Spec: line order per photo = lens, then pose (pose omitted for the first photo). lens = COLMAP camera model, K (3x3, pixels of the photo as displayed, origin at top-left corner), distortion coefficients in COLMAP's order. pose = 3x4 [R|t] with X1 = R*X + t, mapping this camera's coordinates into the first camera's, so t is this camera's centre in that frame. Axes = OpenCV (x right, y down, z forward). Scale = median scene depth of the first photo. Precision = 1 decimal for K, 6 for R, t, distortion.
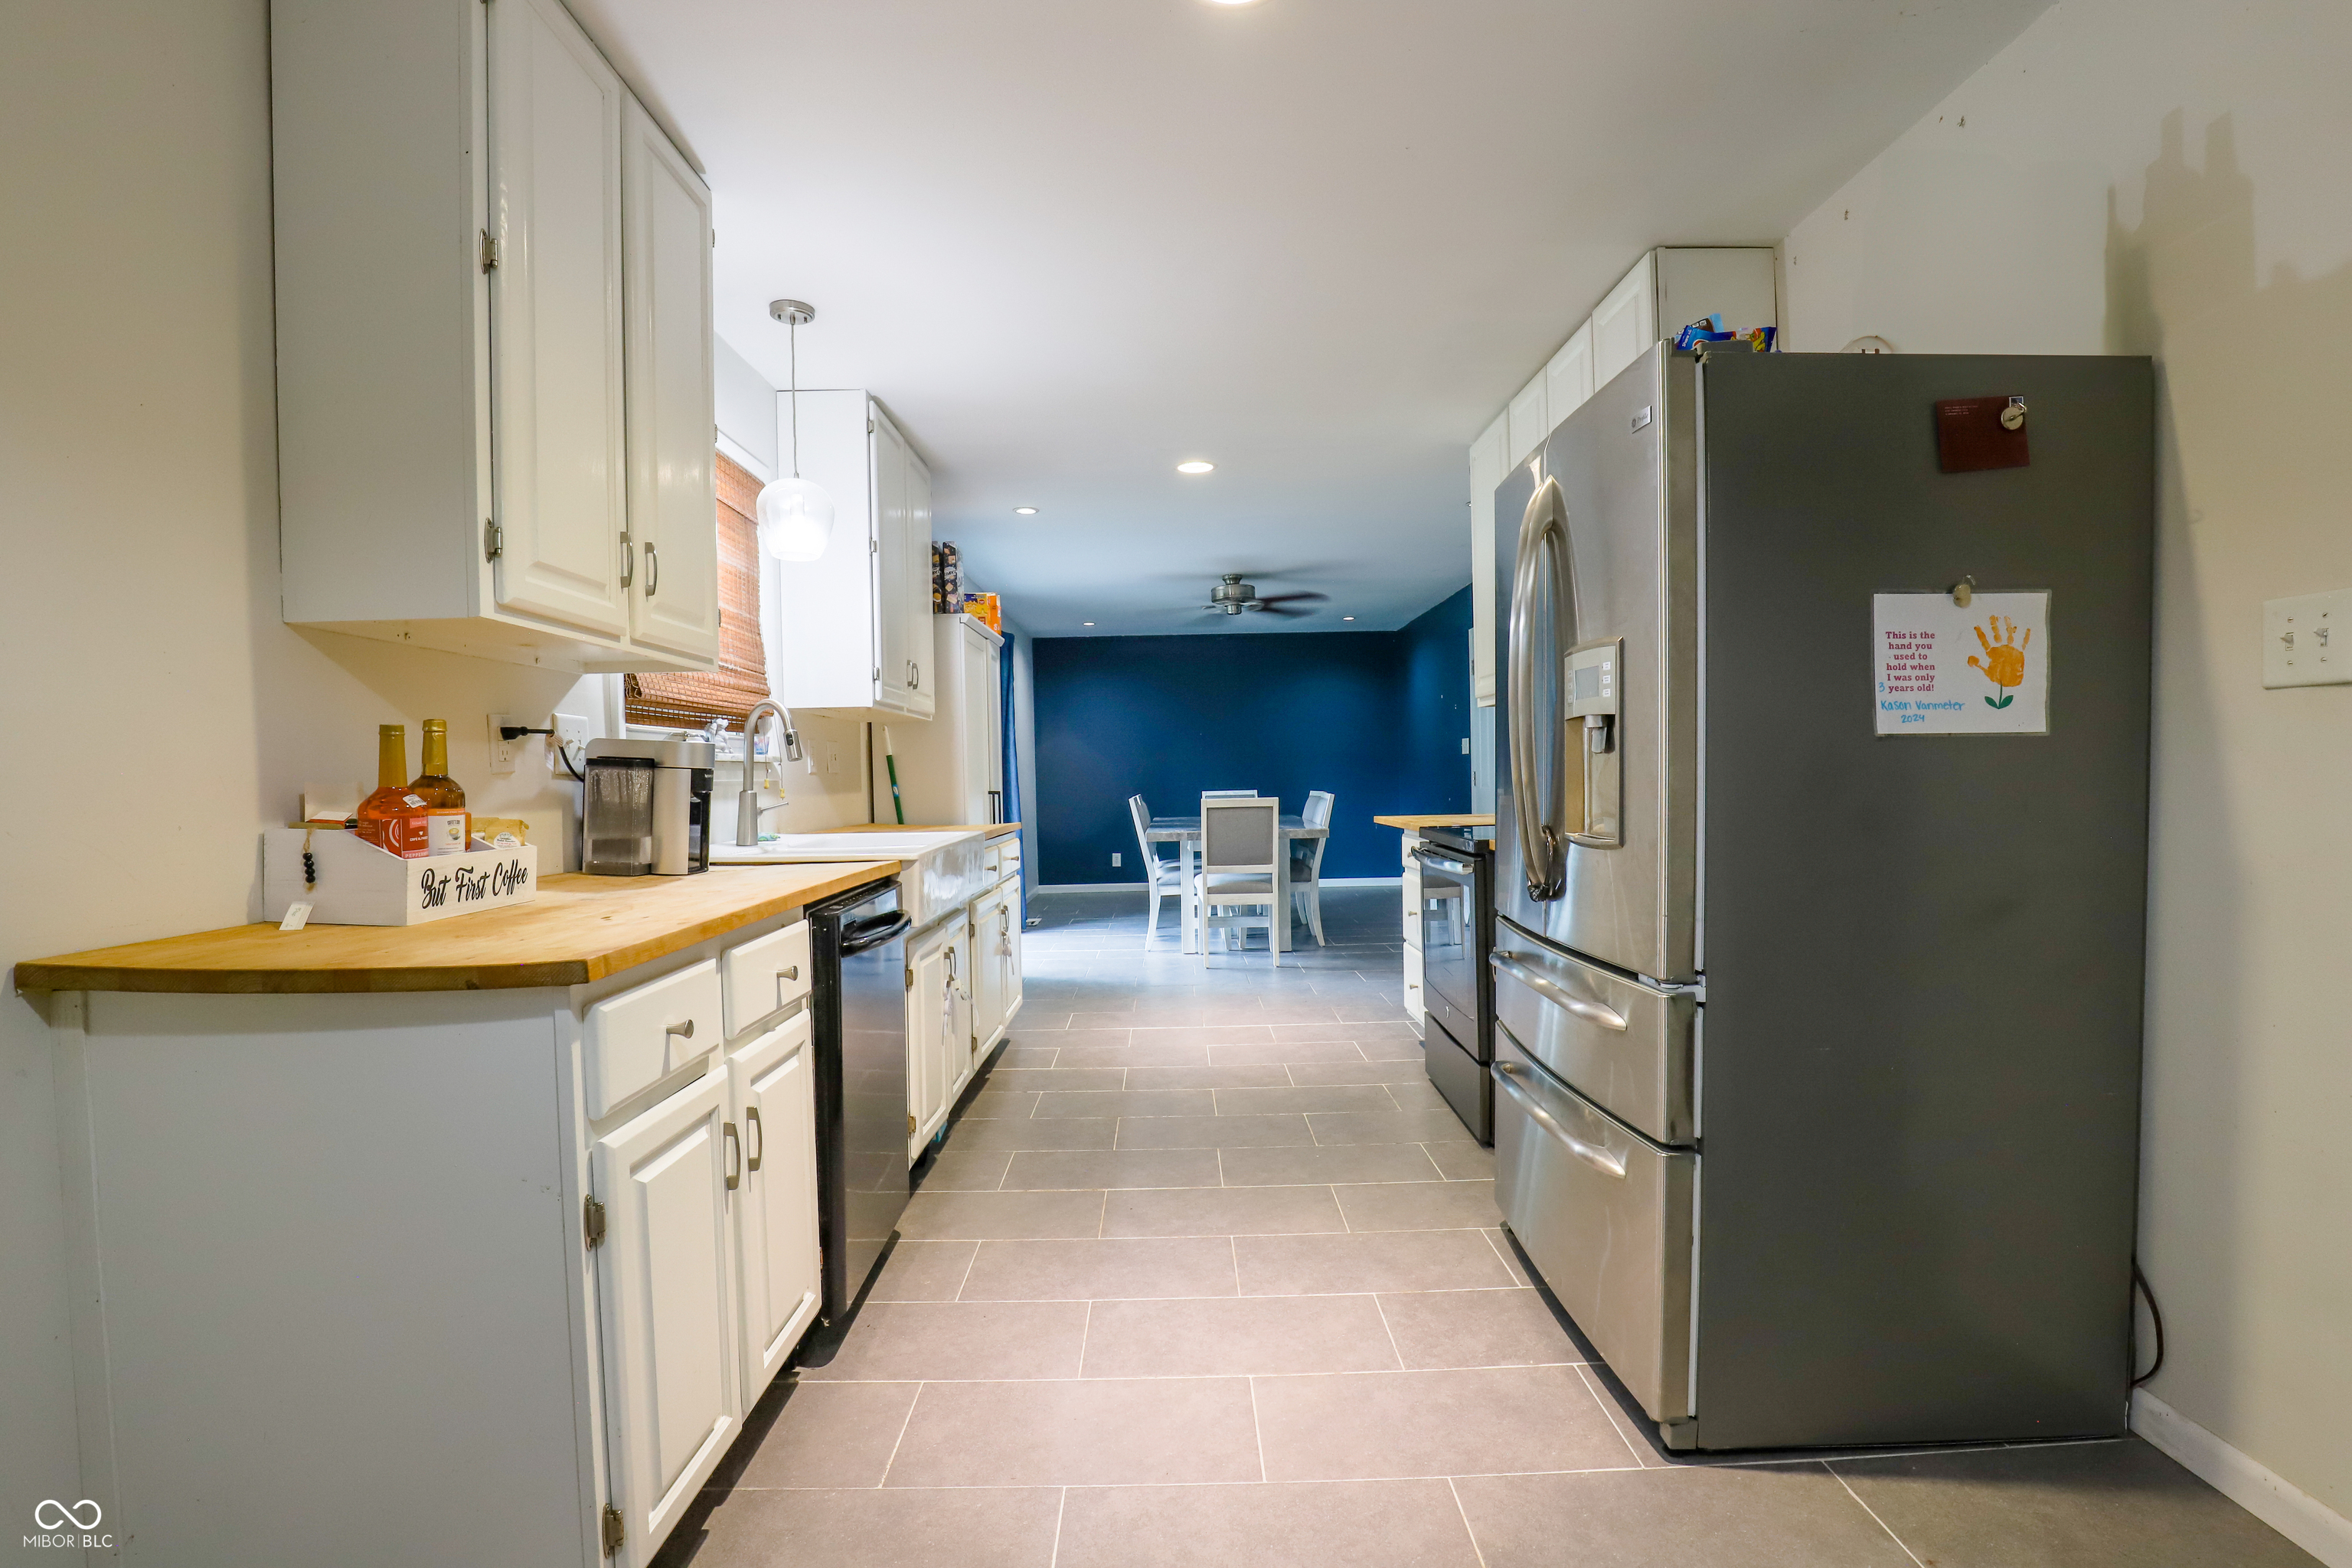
lens RADIAL K [[1079.3, 0, 1178.4], [0, 1079.3, 795.1], [0, 0, 1]] dist [-0.033504, 0.003653]
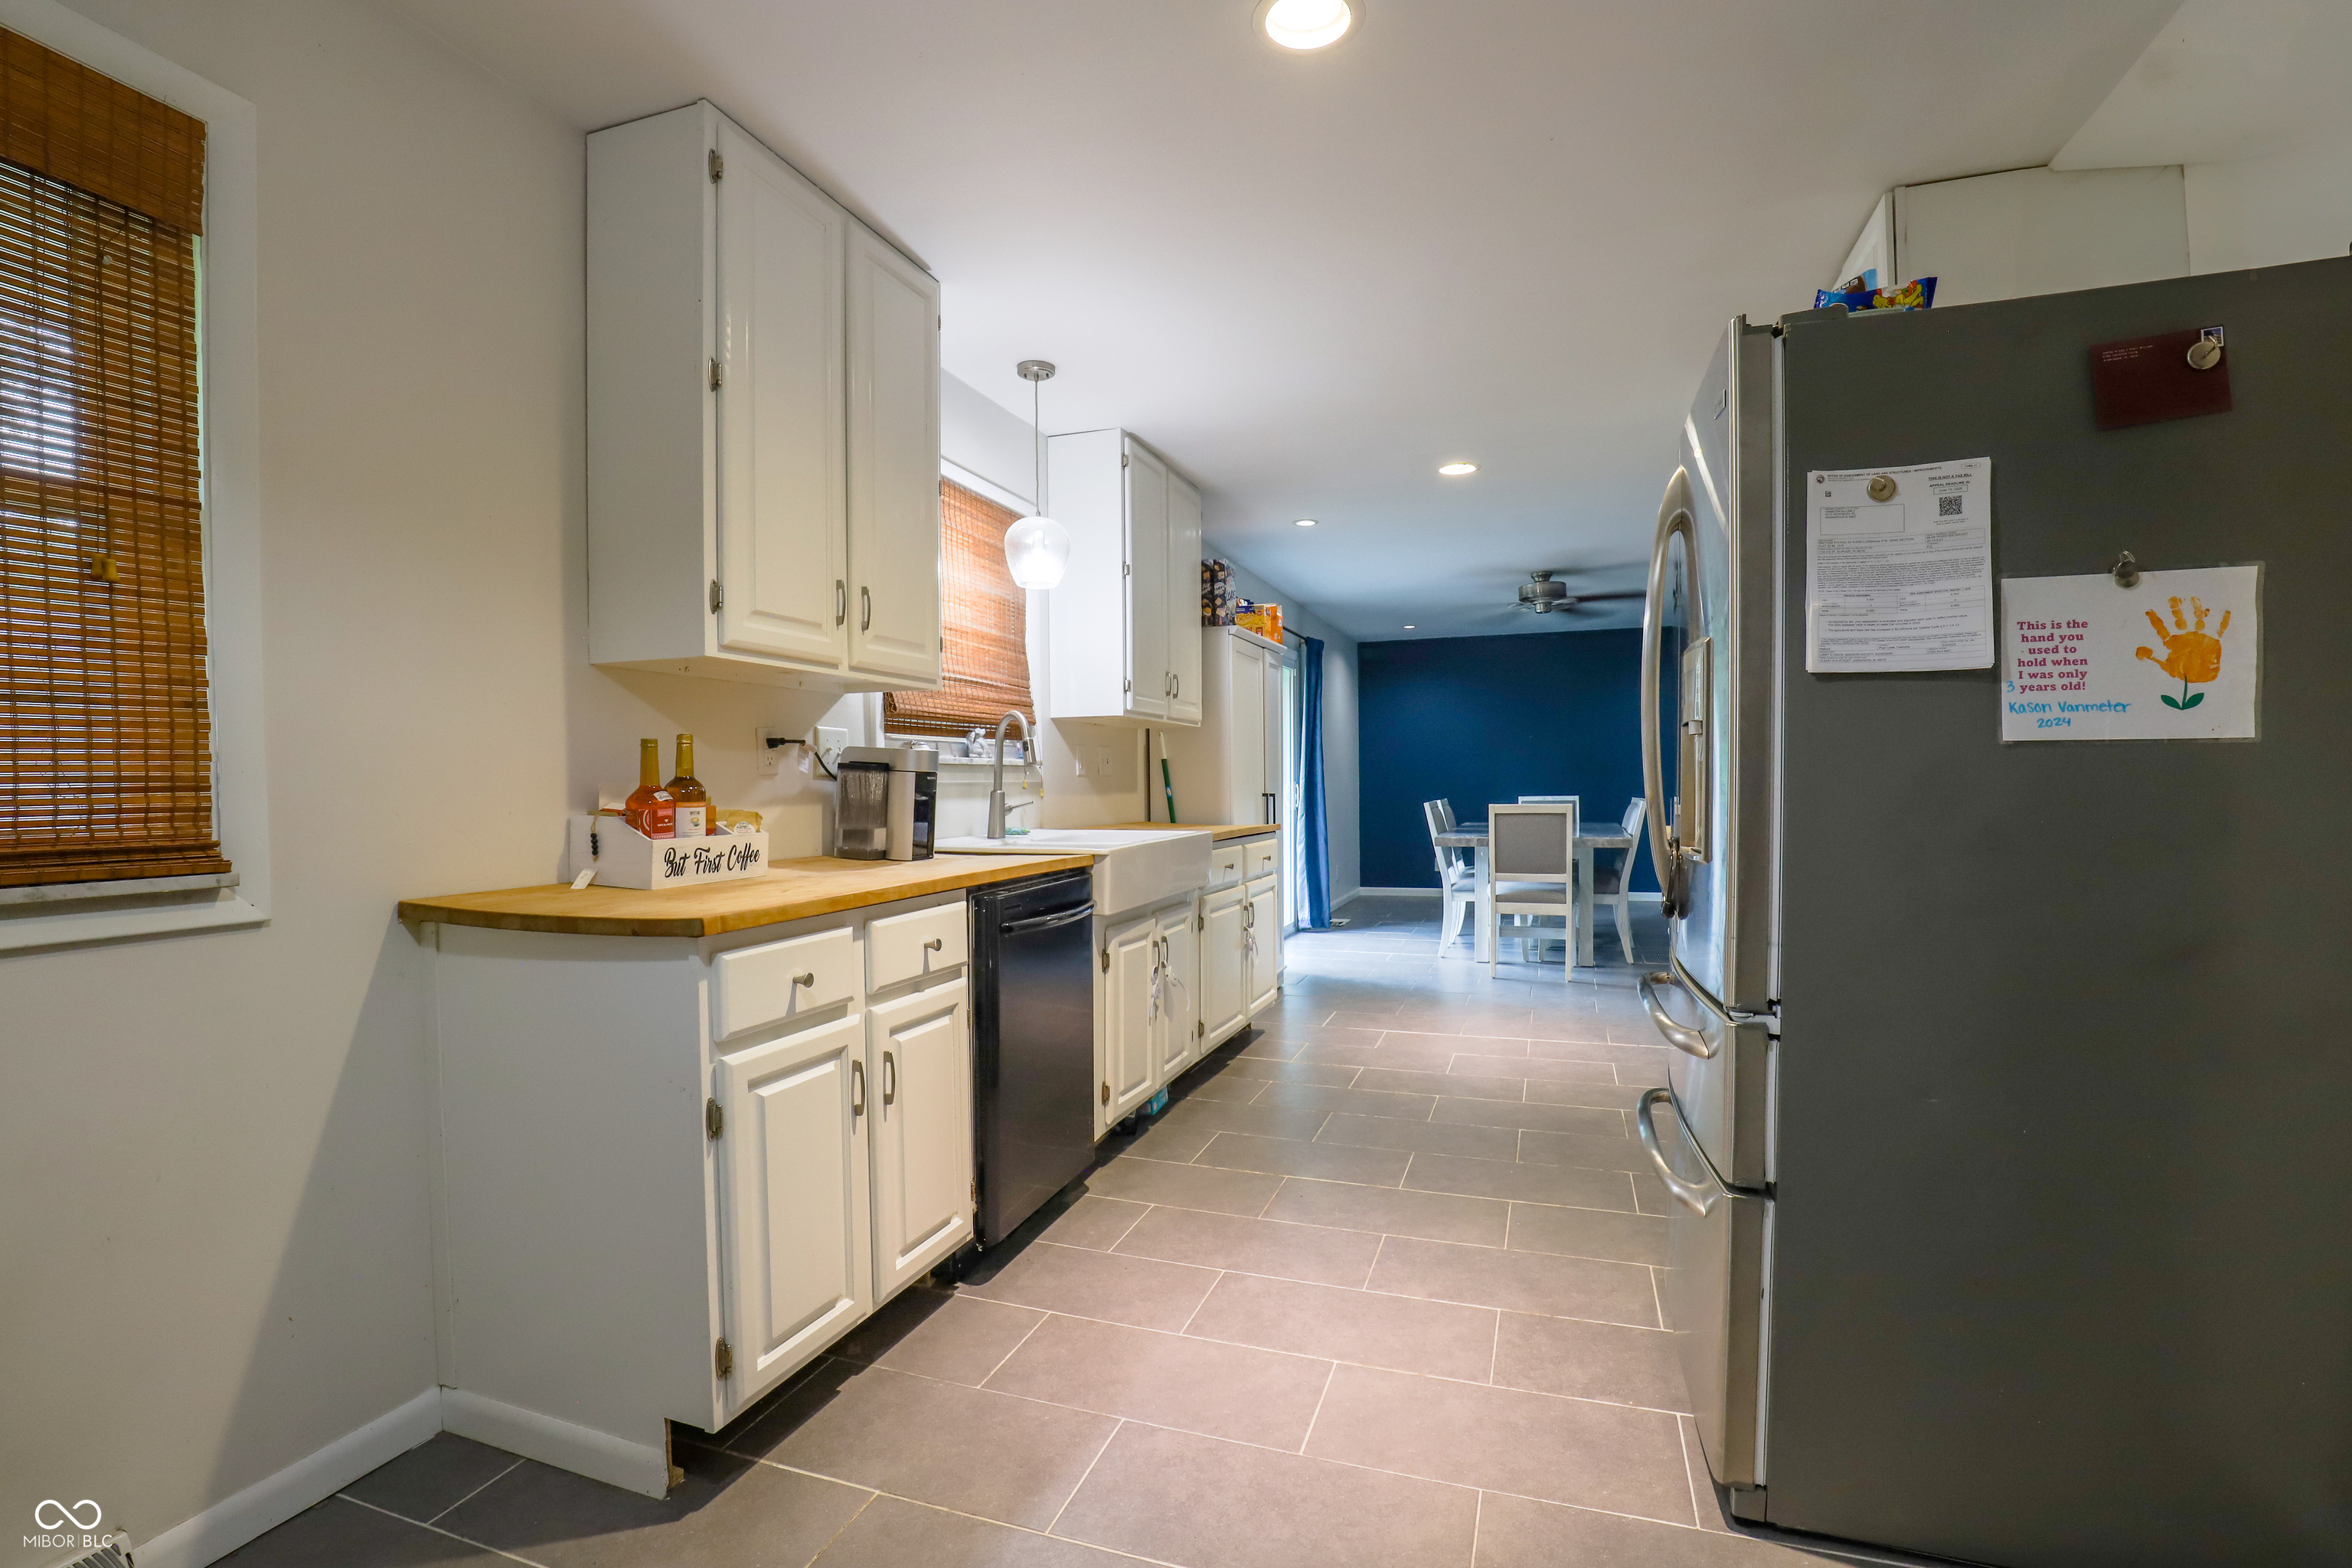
lens RADIAL K [[1079.3, 0, 1187.3], [0, 1079.3, 792.9], [0, 0, 1]] dist [-0.033504, 0.003653]
pose [[0.940240, 0.012407, -0.340286, 0.274111], [-0.013689, 0.999905, -0.001366, -0.004292], [0.340237, 0.005943, 0.940321, -0.026701]]
